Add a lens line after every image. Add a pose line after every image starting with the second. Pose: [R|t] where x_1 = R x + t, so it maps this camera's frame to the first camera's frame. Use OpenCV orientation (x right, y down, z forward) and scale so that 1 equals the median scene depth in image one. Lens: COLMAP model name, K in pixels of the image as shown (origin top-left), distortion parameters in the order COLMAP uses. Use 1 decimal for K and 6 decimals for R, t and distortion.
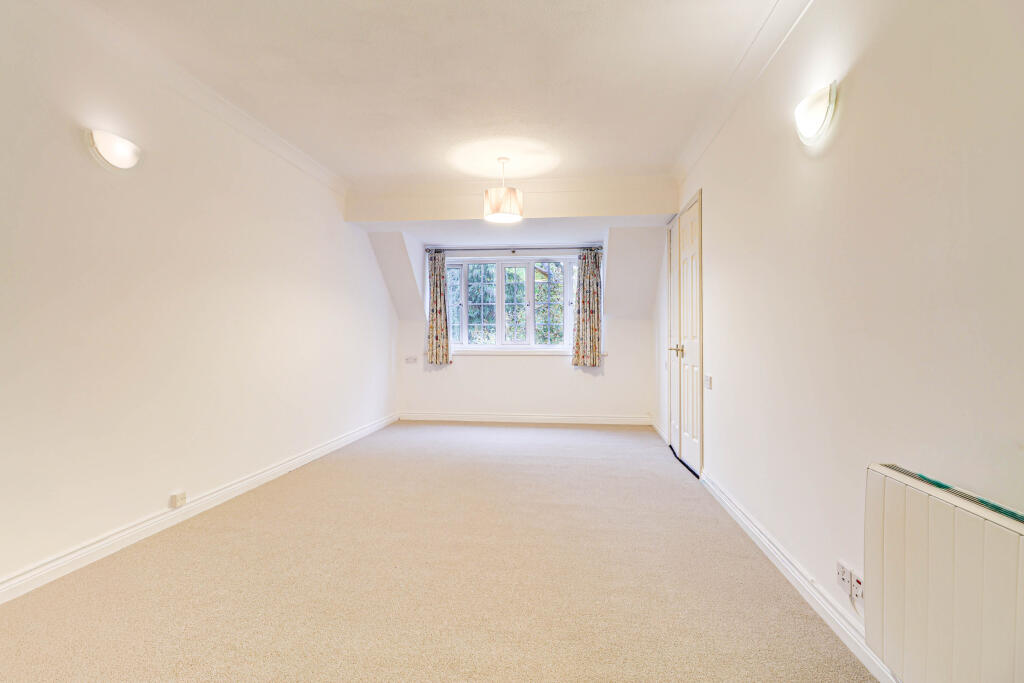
lens RADIAL K [[478.3, 0, 513.6], [0, 478.3, 340.8], [0, 0, 1]] dist [-0.009482, -0.004363]
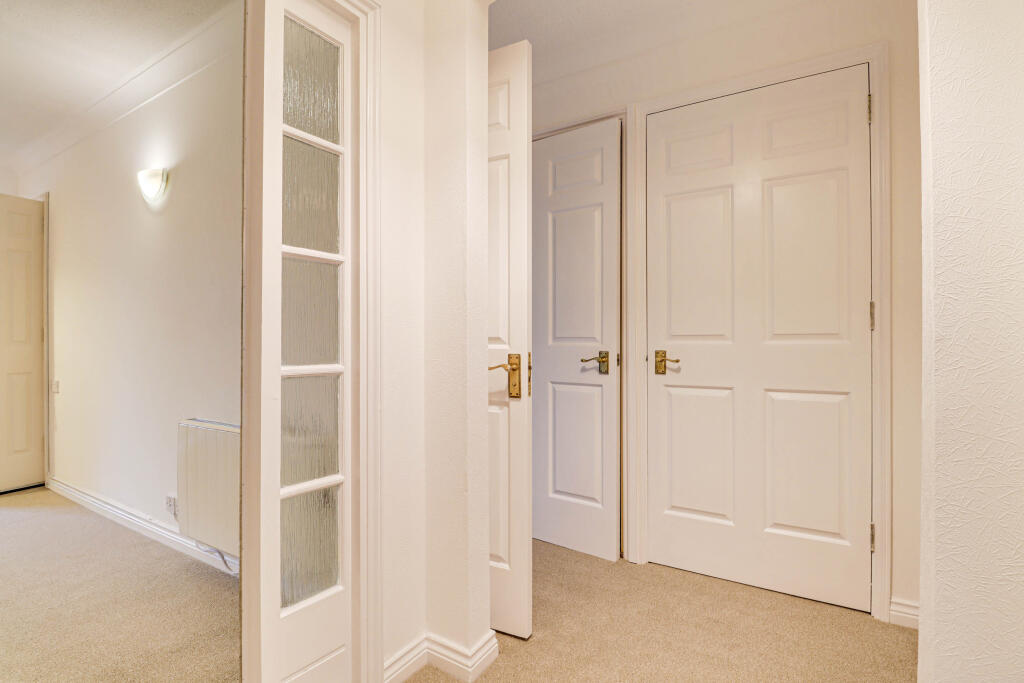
lens RADIAL K [[478.3, 0, 514.9], [0, 478.3, 336.7], [0, 0, 1]] dist [-0.009482, -0.004363]
pose [[0.427455, 0.014382, 0.903922, -0.179220], [-0.008170, 0.999894, -0.012046, -0.008326], [-0.904000, -0.002236, 0.427527, -0.588319]]
